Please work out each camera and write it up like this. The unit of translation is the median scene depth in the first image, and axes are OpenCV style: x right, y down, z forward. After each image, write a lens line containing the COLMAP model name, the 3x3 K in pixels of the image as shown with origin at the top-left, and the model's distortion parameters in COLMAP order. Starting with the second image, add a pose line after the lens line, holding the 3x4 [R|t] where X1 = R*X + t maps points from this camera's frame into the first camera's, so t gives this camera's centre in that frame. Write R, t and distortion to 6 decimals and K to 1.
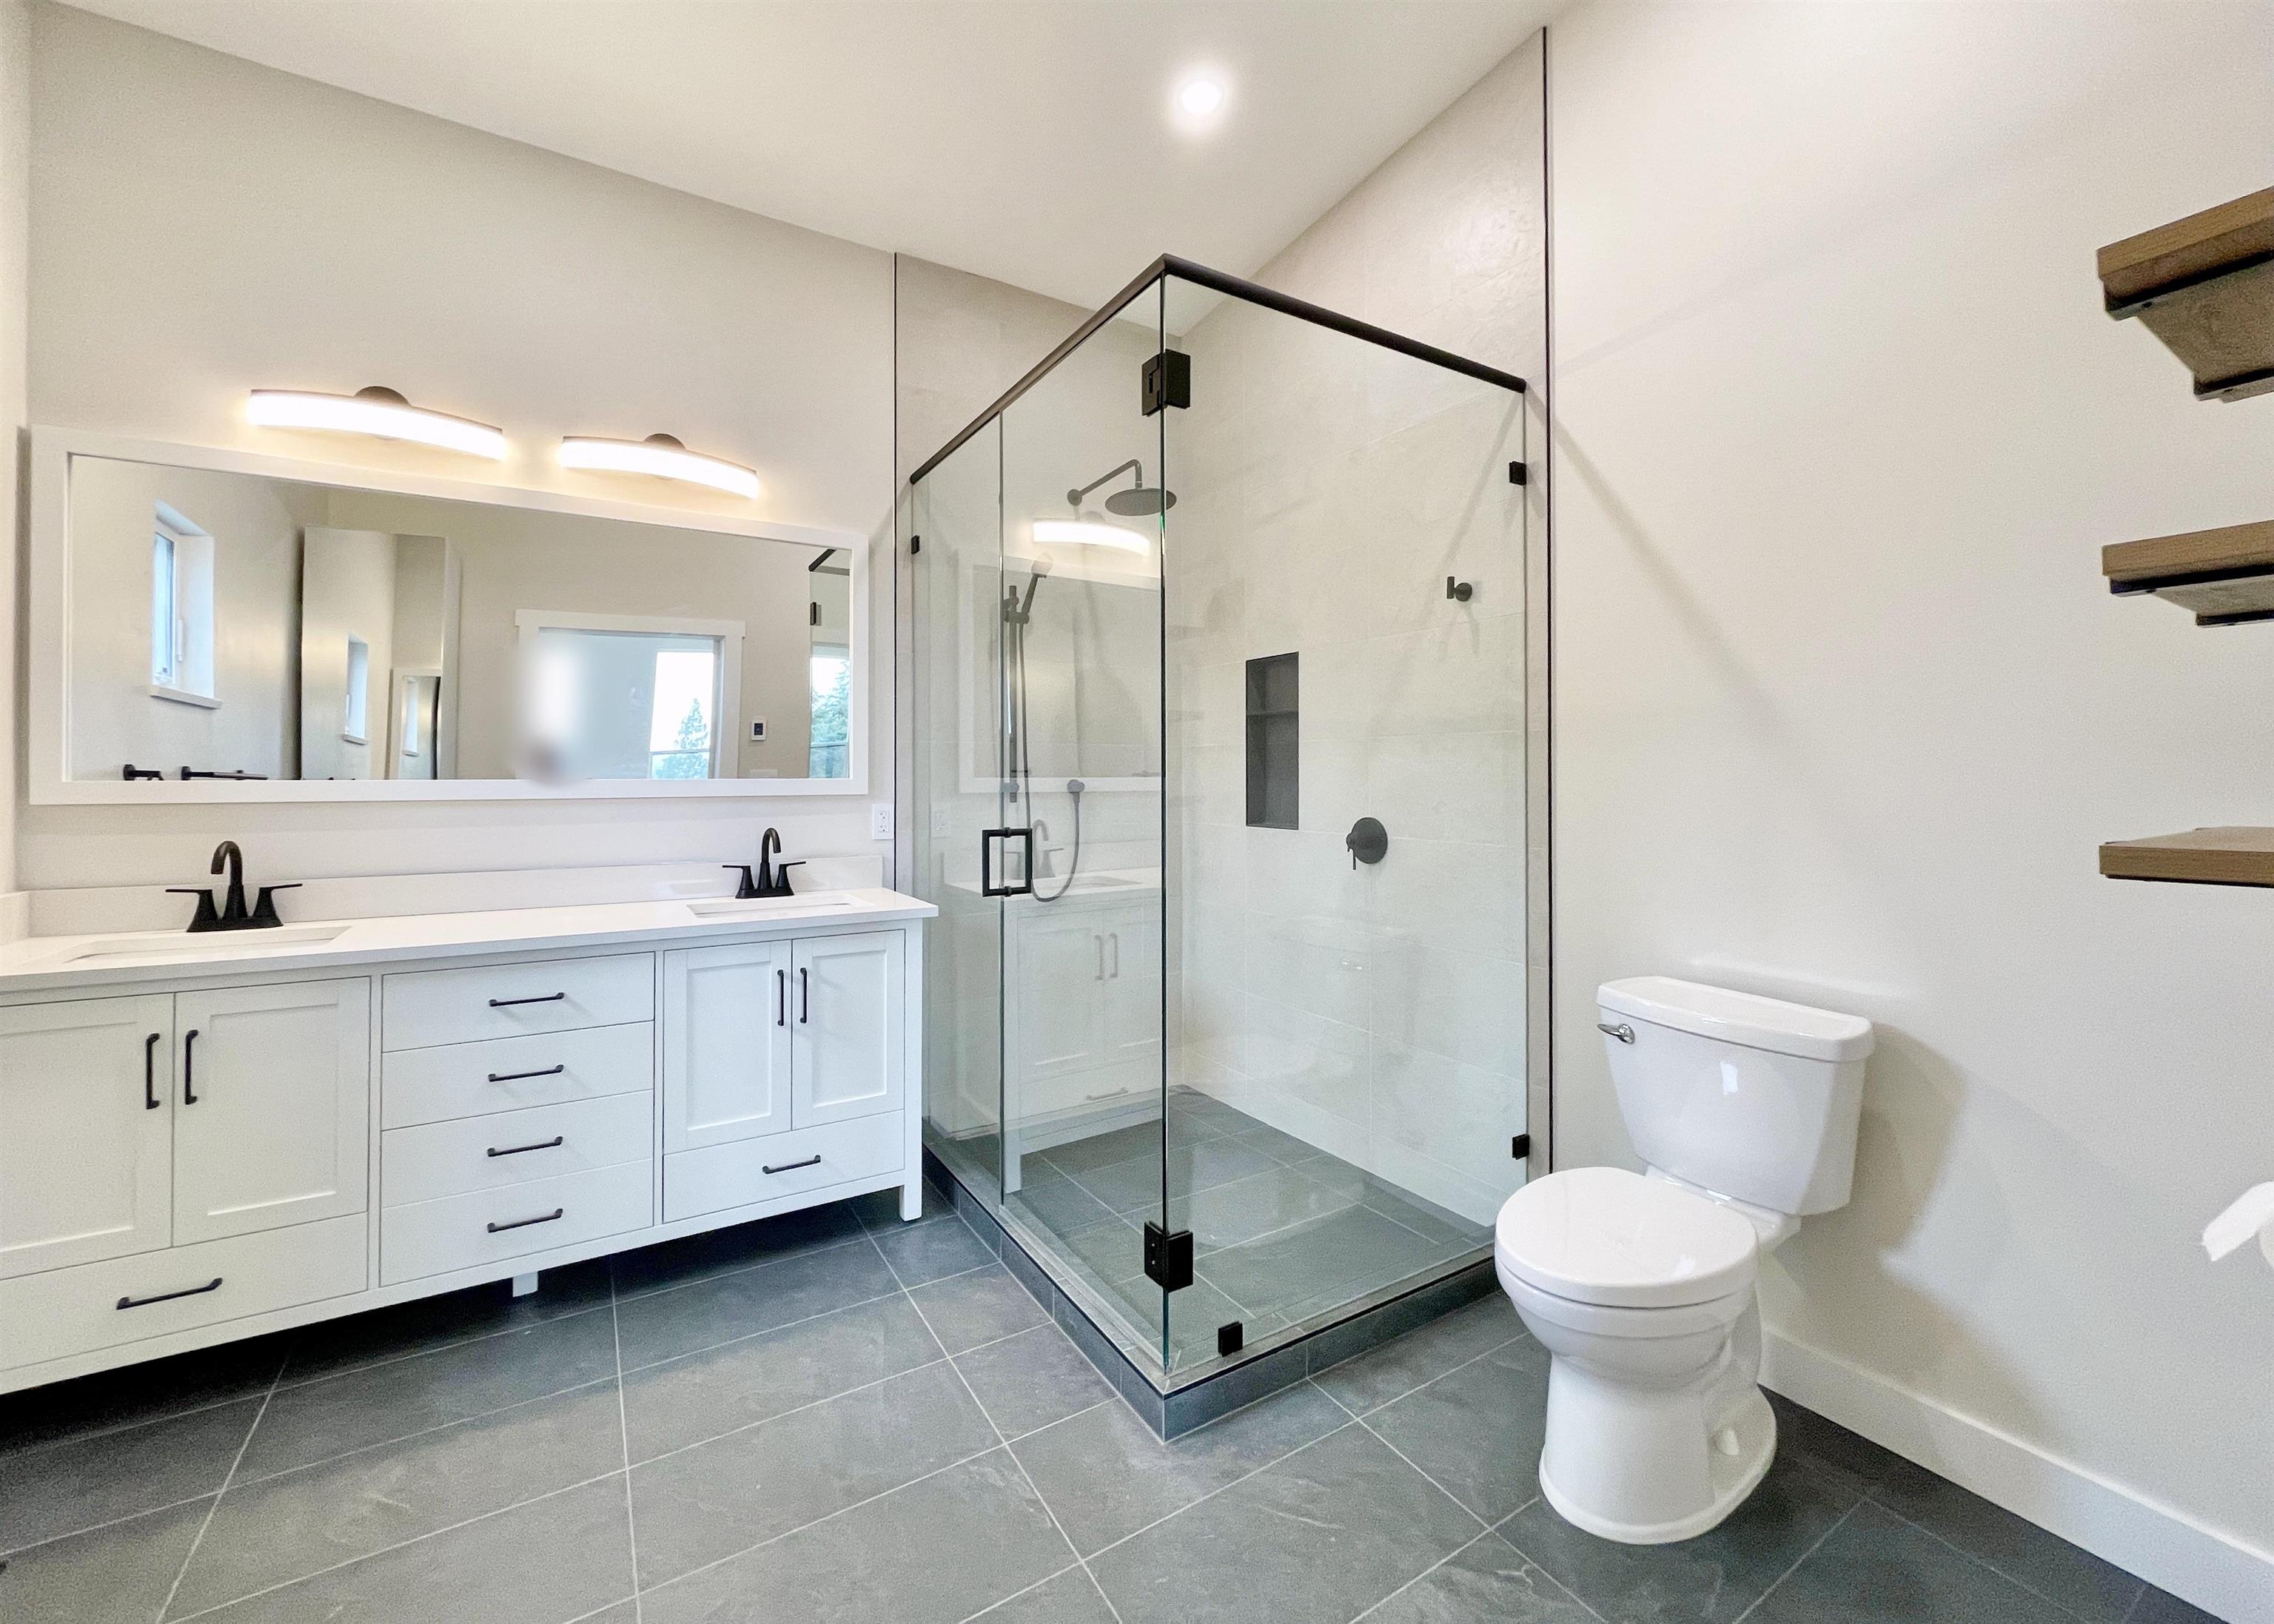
lens RADIAL K [[914.2, 0, 1140.6], [0, 914.2, 773.6], [0, 0, 1]] dist [0.000090, -0.000082]
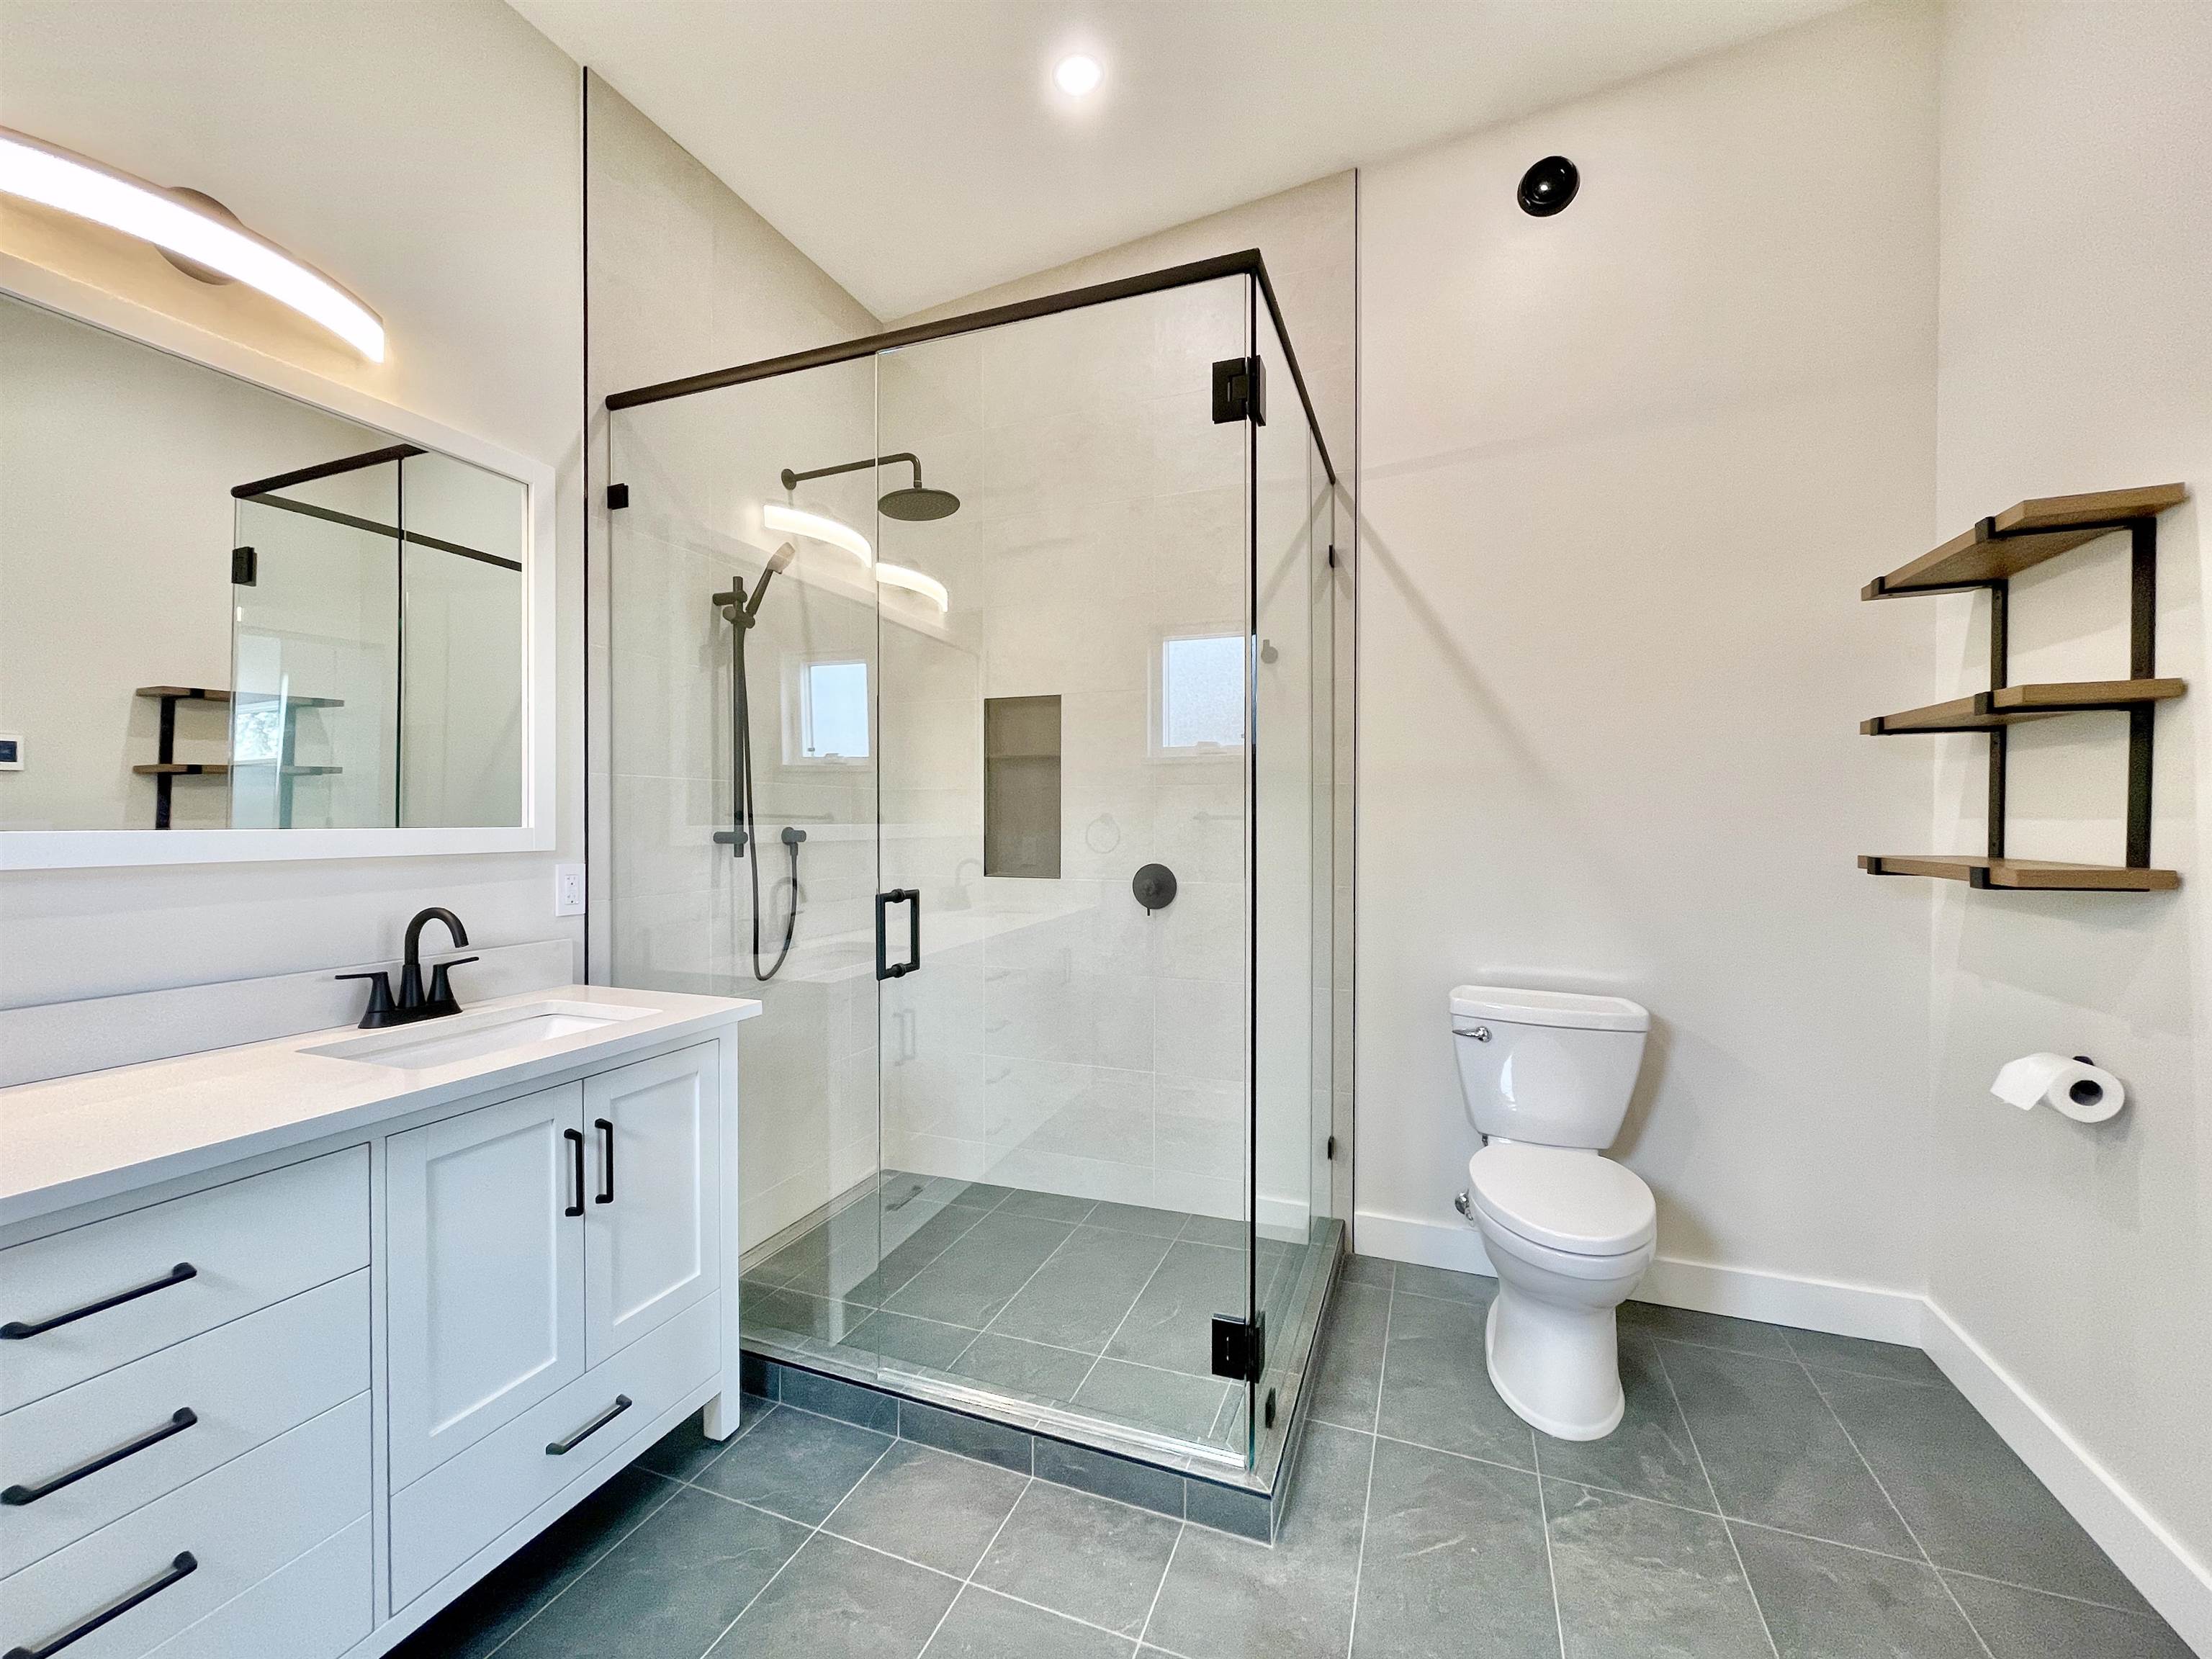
lens RADIAL K [[890.3, 0, 1106.0], [0, 890.3, 829.5], [0, 0, 1]] dist [-0.001837, 0.000716]
pose [[0.796567, -0.005013, 0.604529, -0.402123], [-0.003452, 0.999912, 0.012841, -0.002858], [-0.604540, -0.012316, 0.796480, 0.242539]]
